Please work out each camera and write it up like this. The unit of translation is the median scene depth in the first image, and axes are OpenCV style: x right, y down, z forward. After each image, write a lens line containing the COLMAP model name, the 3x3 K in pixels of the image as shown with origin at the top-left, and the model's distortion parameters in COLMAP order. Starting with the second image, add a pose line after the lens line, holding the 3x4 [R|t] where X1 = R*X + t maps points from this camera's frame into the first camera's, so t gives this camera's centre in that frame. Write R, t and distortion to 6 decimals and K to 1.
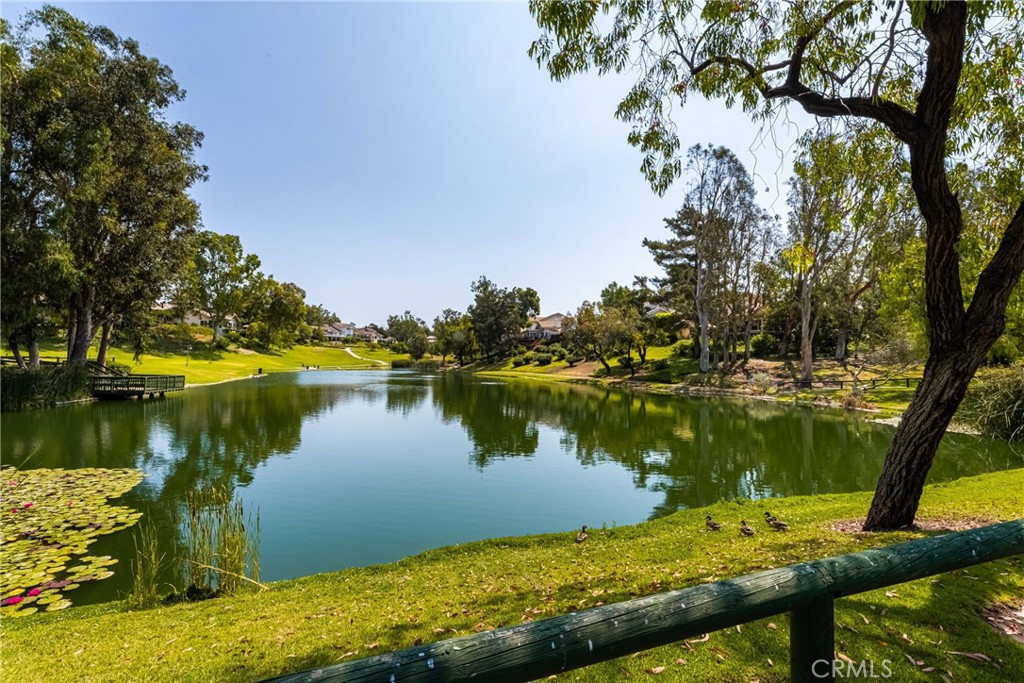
lens RADIAL K [[471.8, 0, 511.8], [0, 471.8, 338.1], [0, 0, 1]] dist [0.004274, 0.000263]
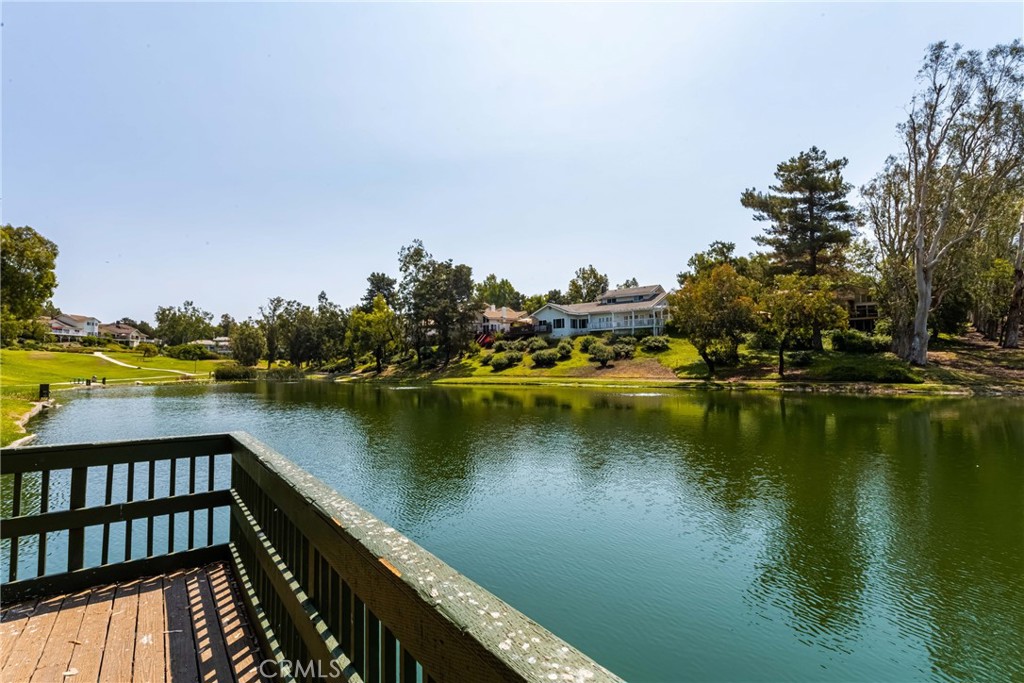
lens RADIAL K [[477.3, 0, 510.0], [0, 477.3, 344.2], [0, 0, 1]] dist [0.002418, -0.000815]
pose [[0.897305, -0.000991, 0.441410, -0.123660], [0.001027, 0.999999, 0.000156, 0.009705], [-0.441409, 0.000314, 0.897306, 0.158032]]
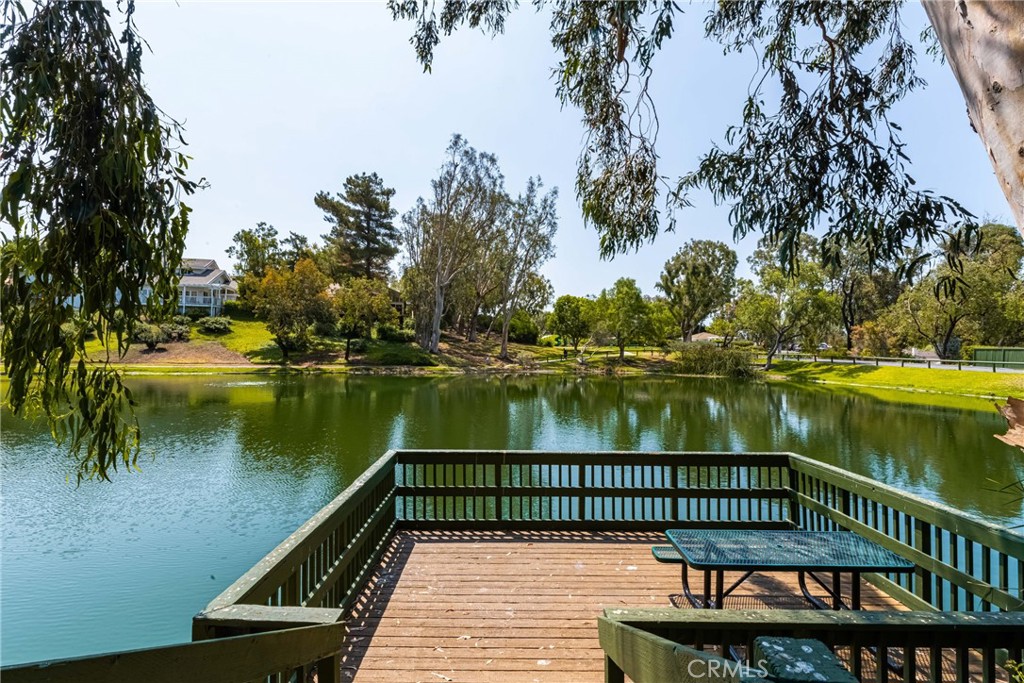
lens RADIAL K [[477.3, 0, 512.0], [0, 477.3, 345.0], [0, 0, 1]] dist [0.002418, -0.000815]
pose [[0.161307, -0.012273, 0.986828, -0.159819], [-0.056889, 0.998144, 0.021713, 0.004680], [-0.985263, -0.059642, 0.160310, 0.170792]]
